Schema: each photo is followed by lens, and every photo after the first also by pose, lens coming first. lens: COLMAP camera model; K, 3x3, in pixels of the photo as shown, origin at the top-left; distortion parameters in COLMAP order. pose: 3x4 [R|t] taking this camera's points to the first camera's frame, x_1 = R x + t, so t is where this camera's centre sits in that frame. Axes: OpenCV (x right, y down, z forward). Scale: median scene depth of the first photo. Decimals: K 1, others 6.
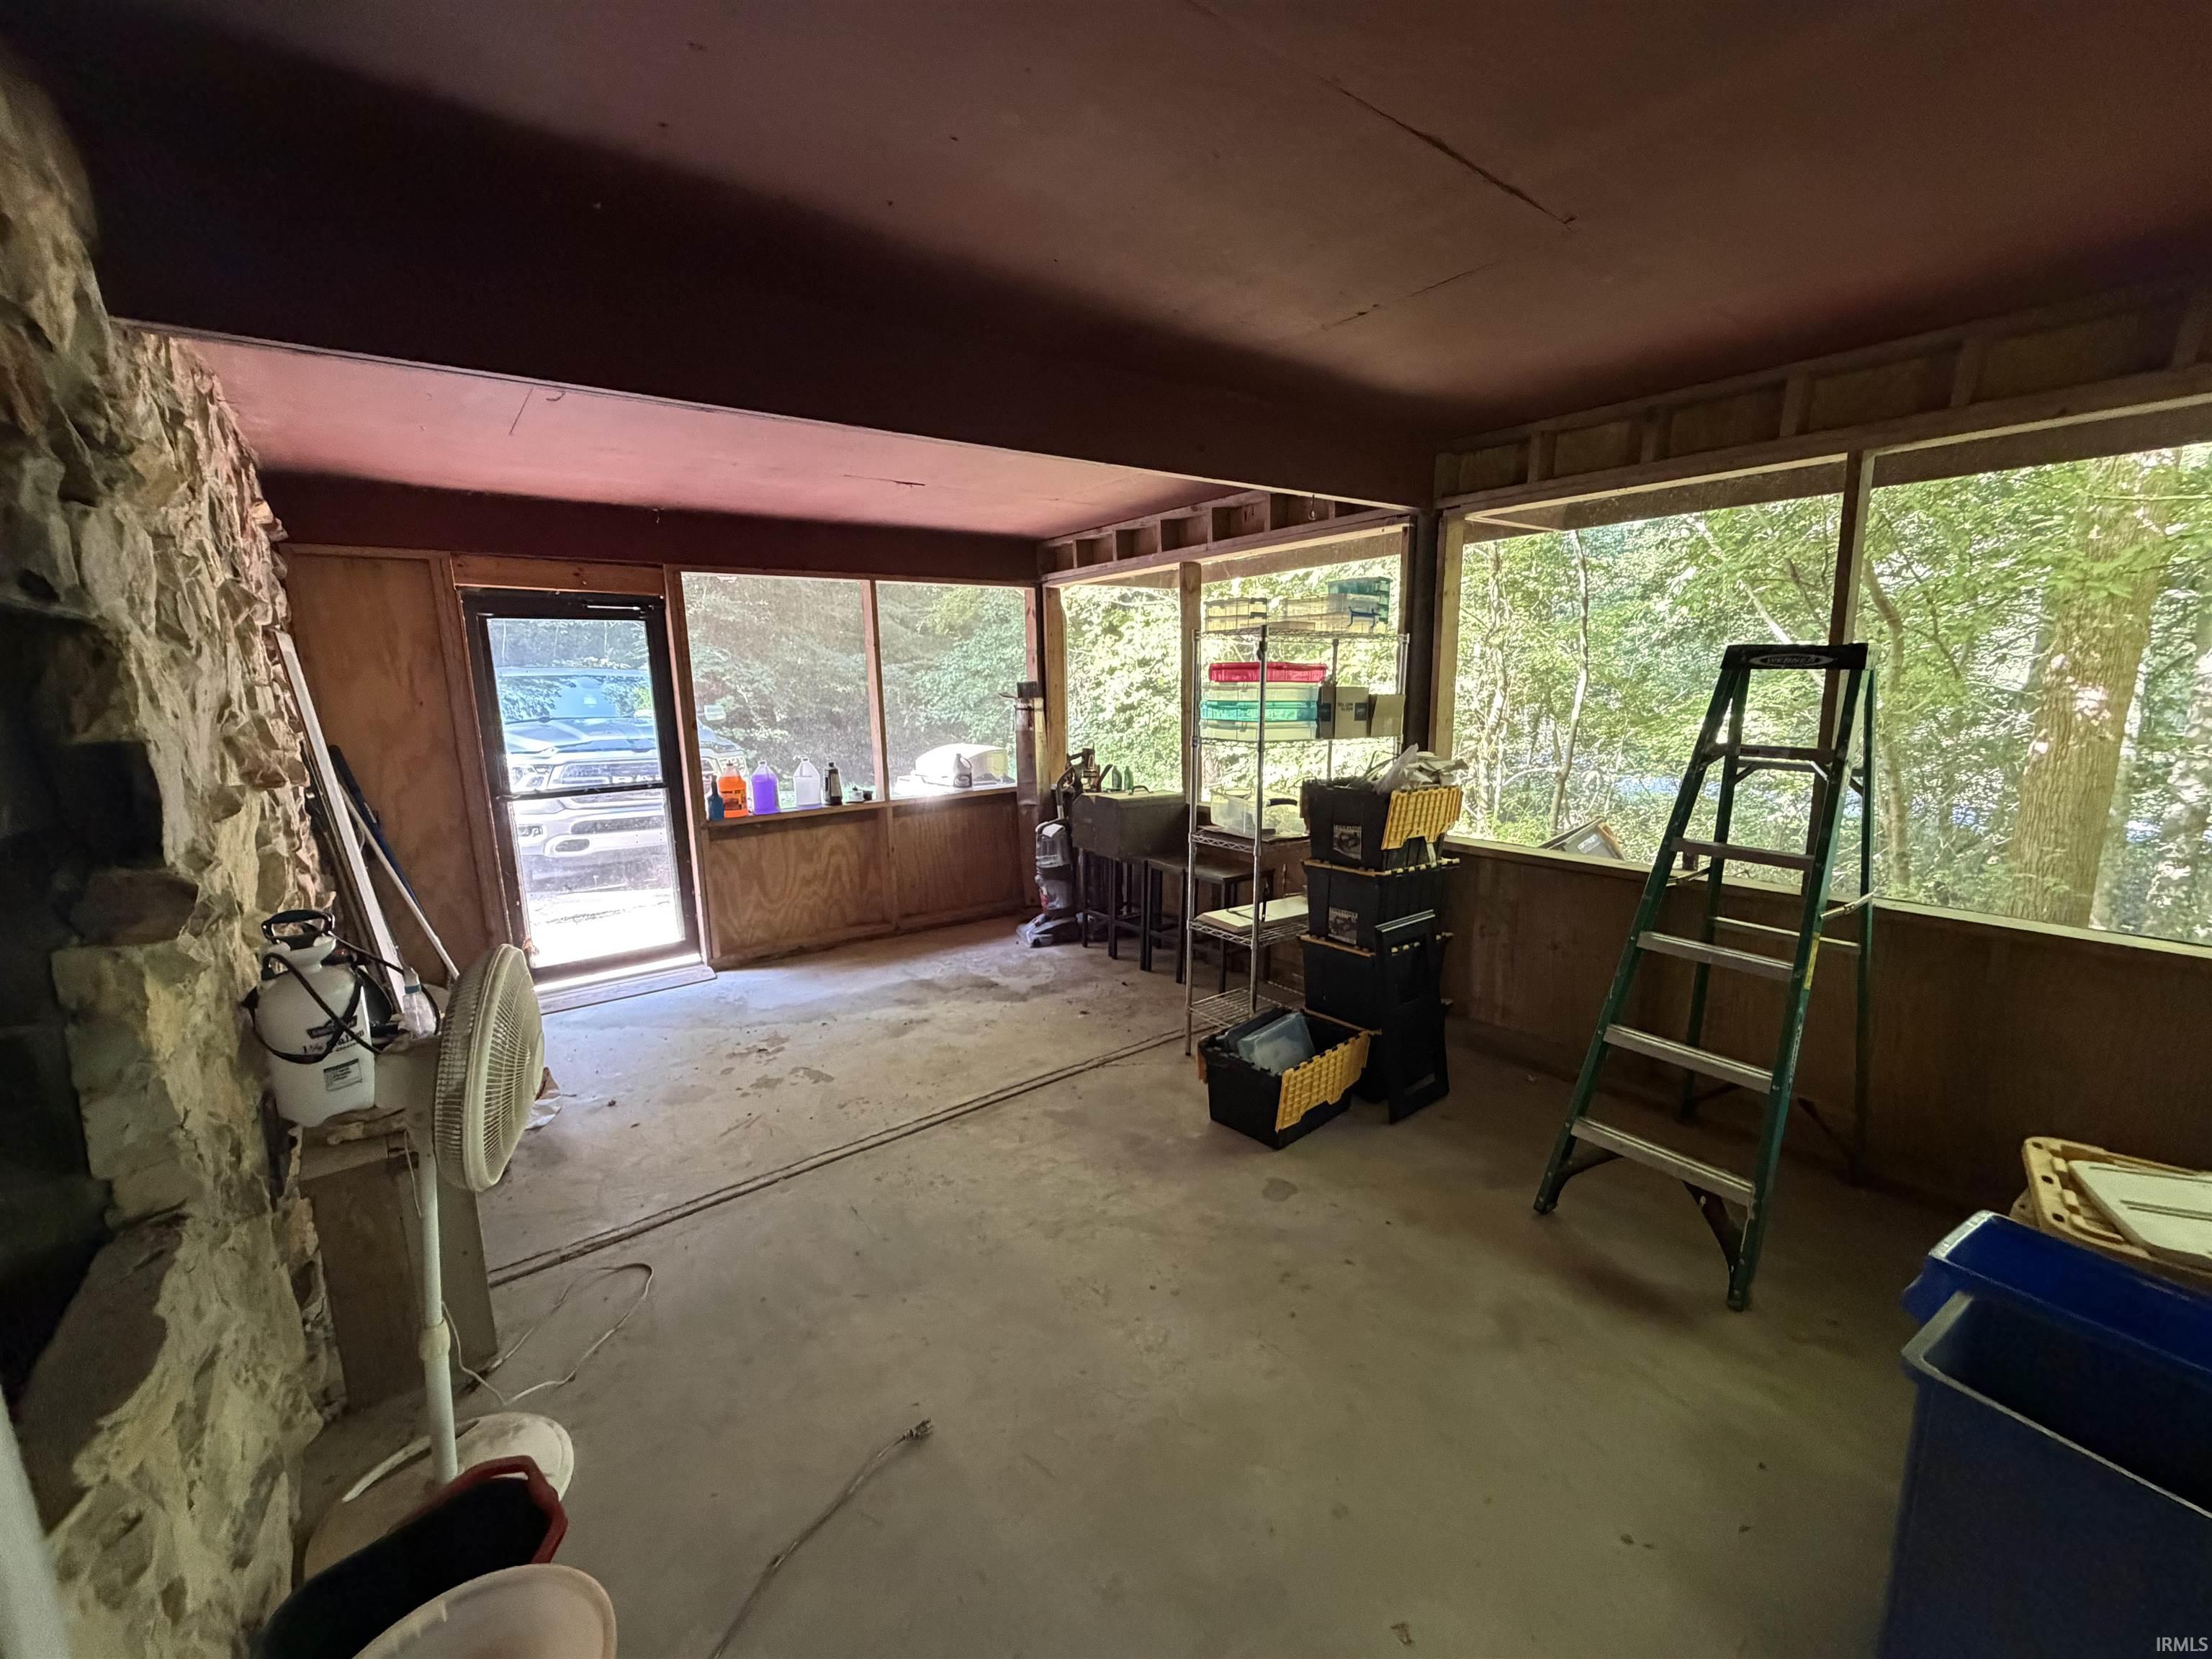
lens RADIAL K [[880.6, 0, 1091.8], [0, 880.6, 838.8], [0, 0, 1]] dist [-0.001772, 0.000474]
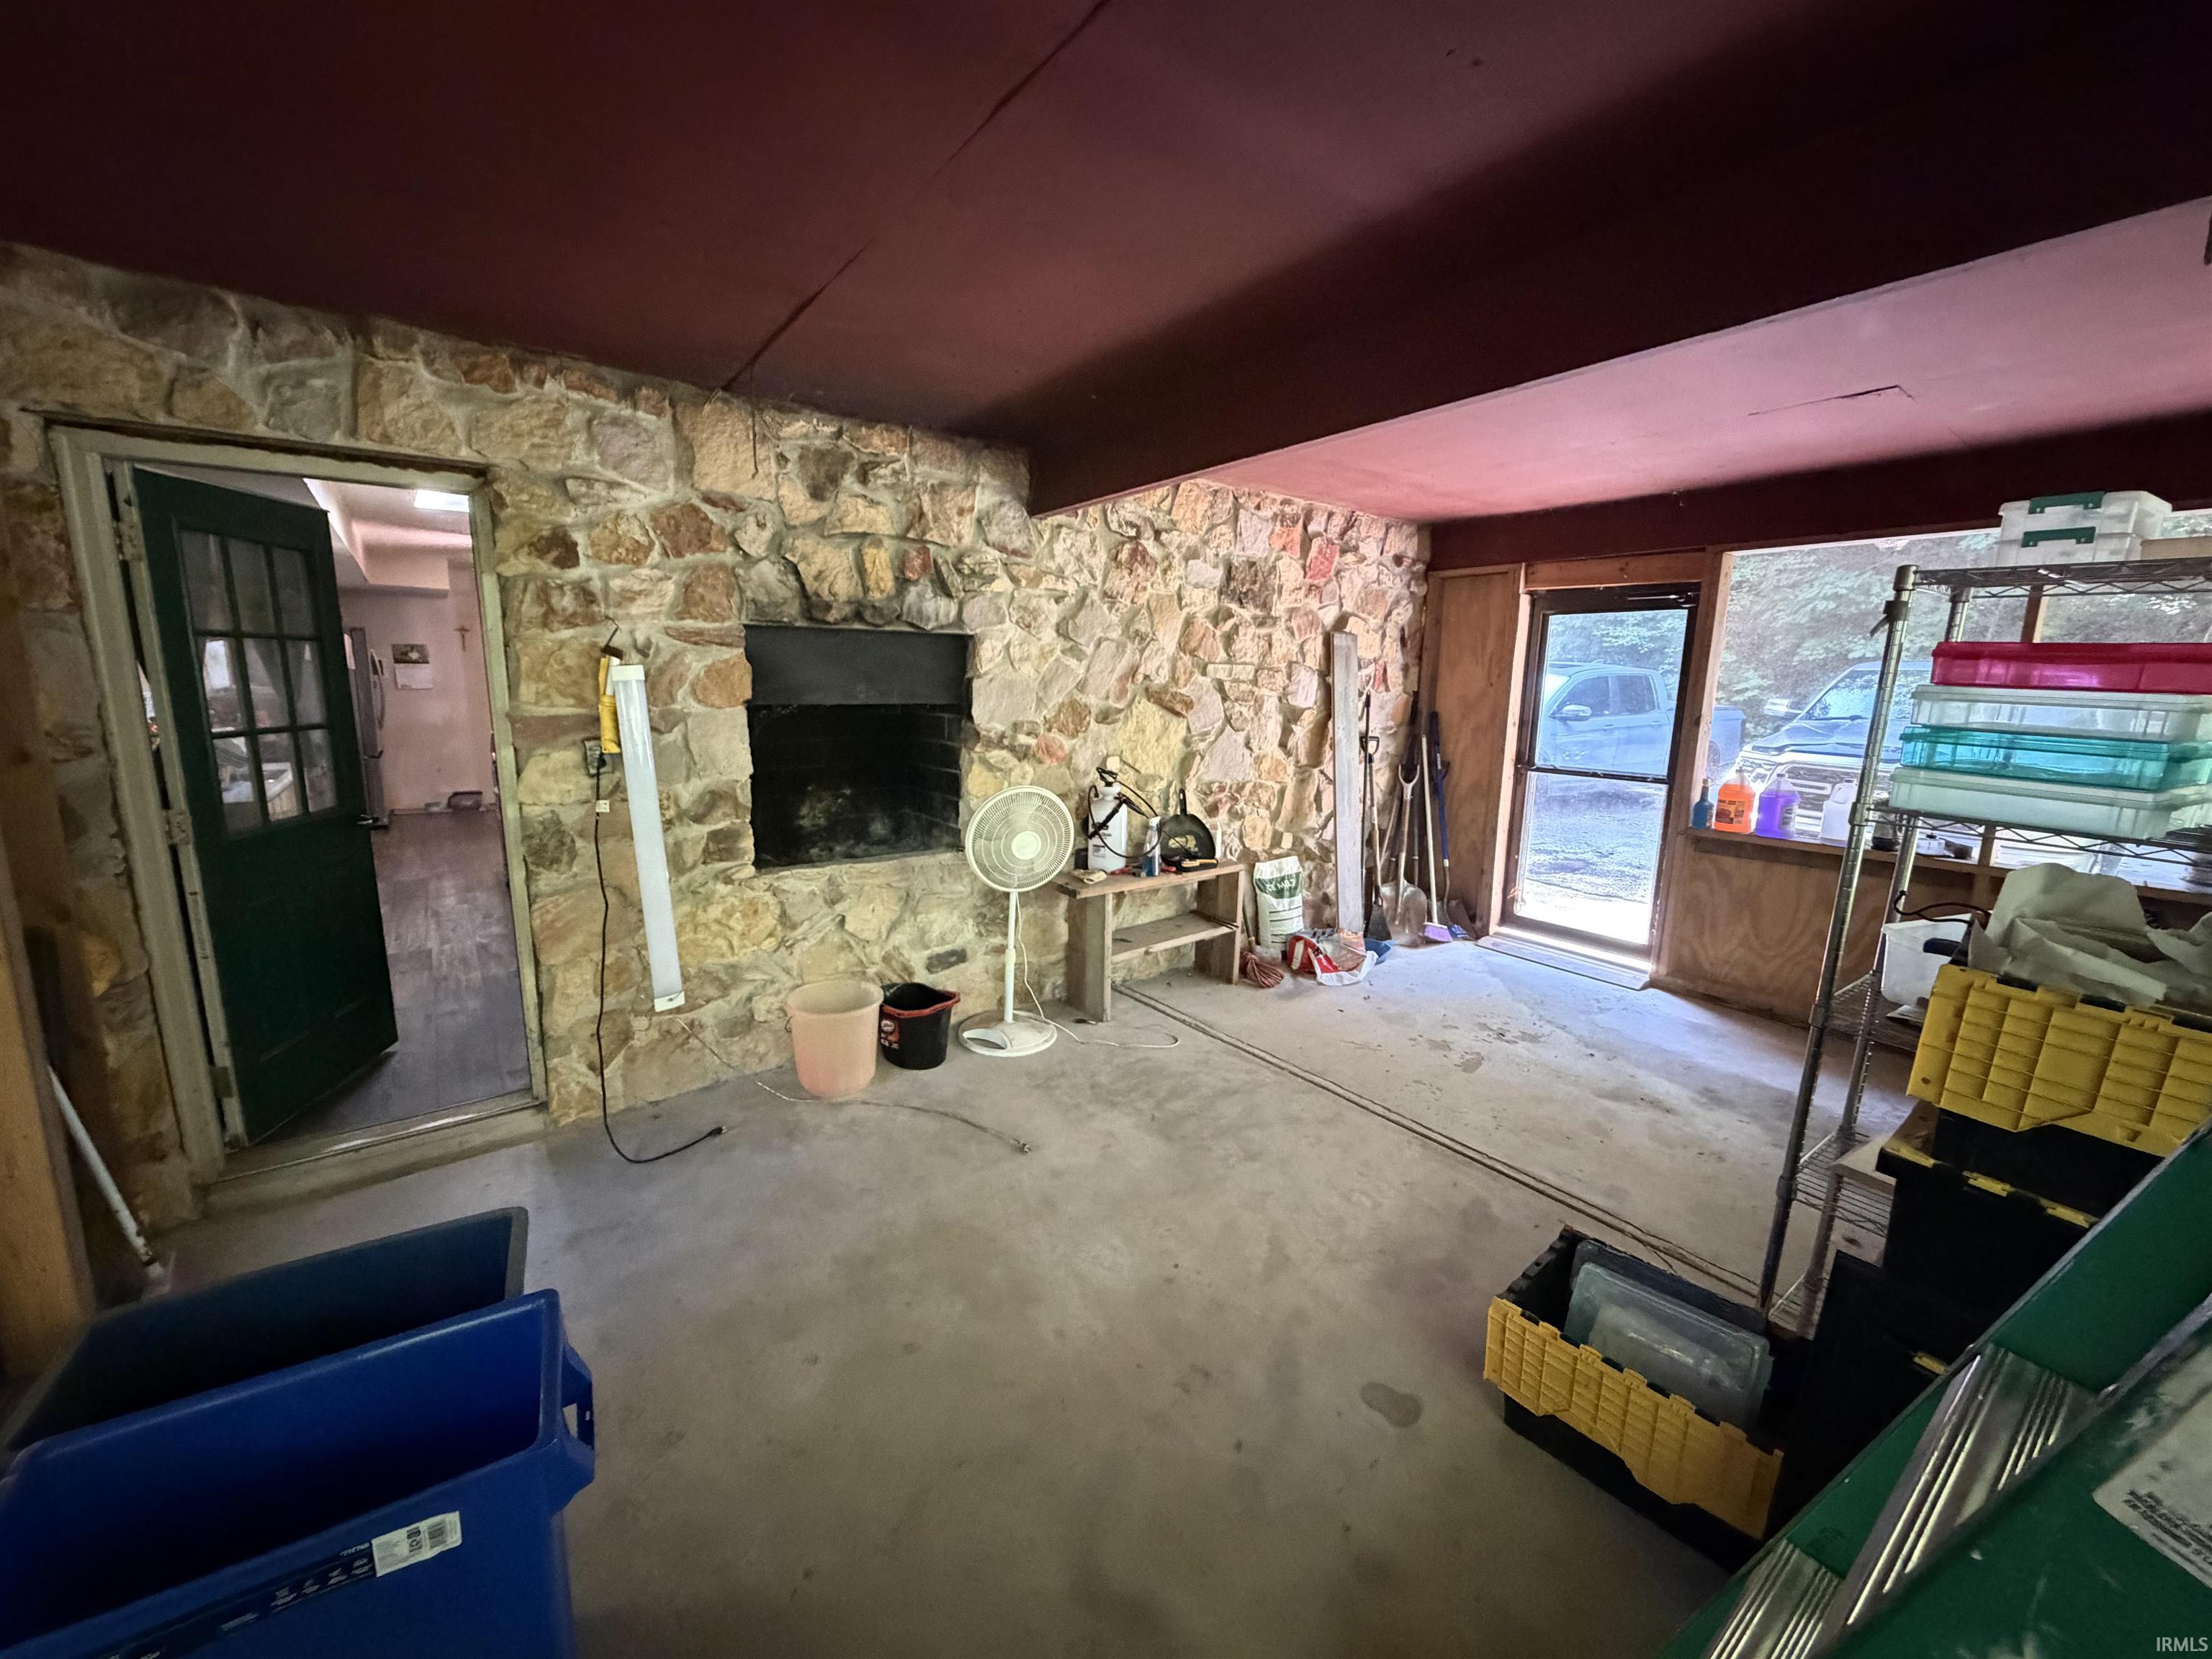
lens RADIAL K [[880.6, 0, 1101.2], [0, 880.6, 834.2], [0, 0, 1]] dist [-0.001772, 0.000474]
pose [[-0.022330, 0.199596, -0.979624, 0.555024], [-0.199976, 0.959174, 0.199987, -0.086859], [0.979546, 0.200367, 0.018496, 0.460004]]
